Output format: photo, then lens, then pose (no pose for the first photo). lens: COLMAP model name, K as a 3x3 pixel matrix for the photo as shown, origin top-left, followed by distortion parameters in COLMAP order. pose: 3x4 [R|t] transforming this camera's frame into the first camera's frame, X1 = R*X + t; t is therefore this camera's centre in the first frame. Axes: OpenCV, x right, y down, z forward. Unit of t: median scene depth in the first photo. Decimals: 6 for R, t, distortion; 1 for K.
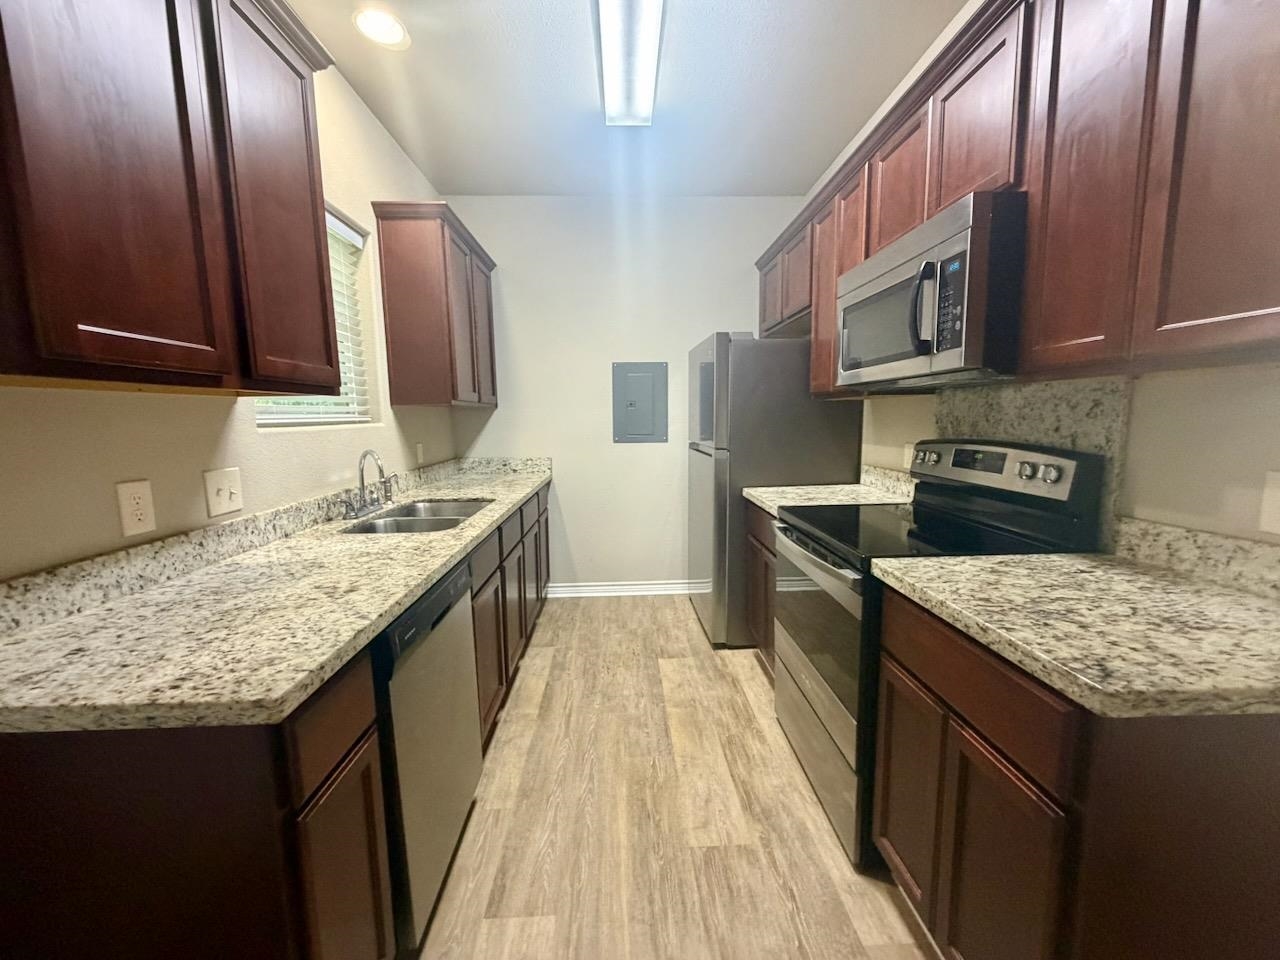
lens RADIAL K [[510.3, 0, 639.0], [0, 510.3, 477.7], [0, 0, 1]] dist [0.000084, -0.000138]
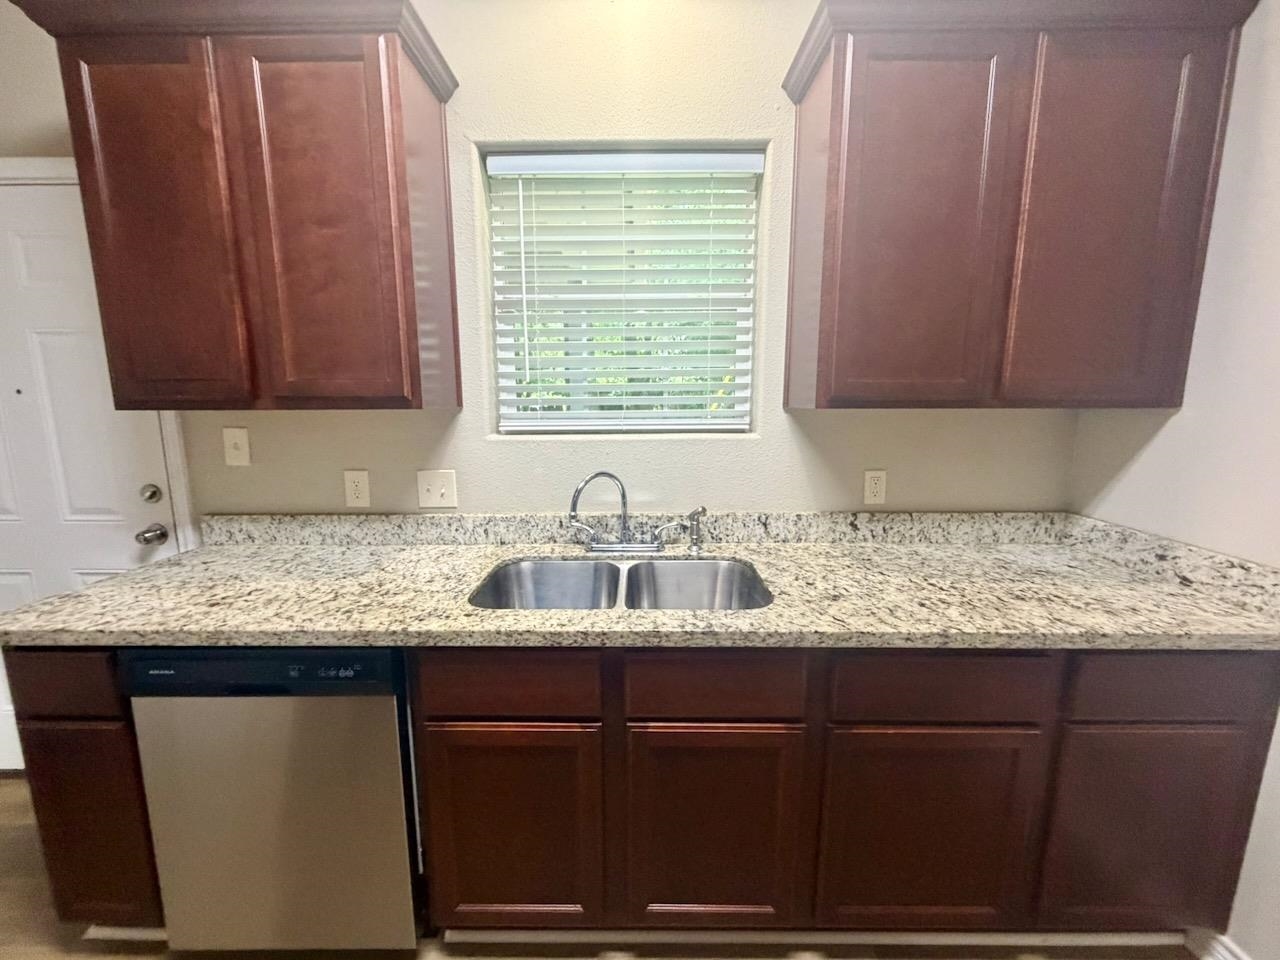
lens RADIAL K [[510.3, 0, 637.1], [0, 510.3, 480.3], [0, 0, 1]] dist [0.000084, -0.000138]
pose [[-0.046947, 0.172753, -0.983846, 0.306230], [-0.117209, 0.977175, 0.177175, -0.252891], [0.991997, 0.123633, -0.025627, 1.488380]]
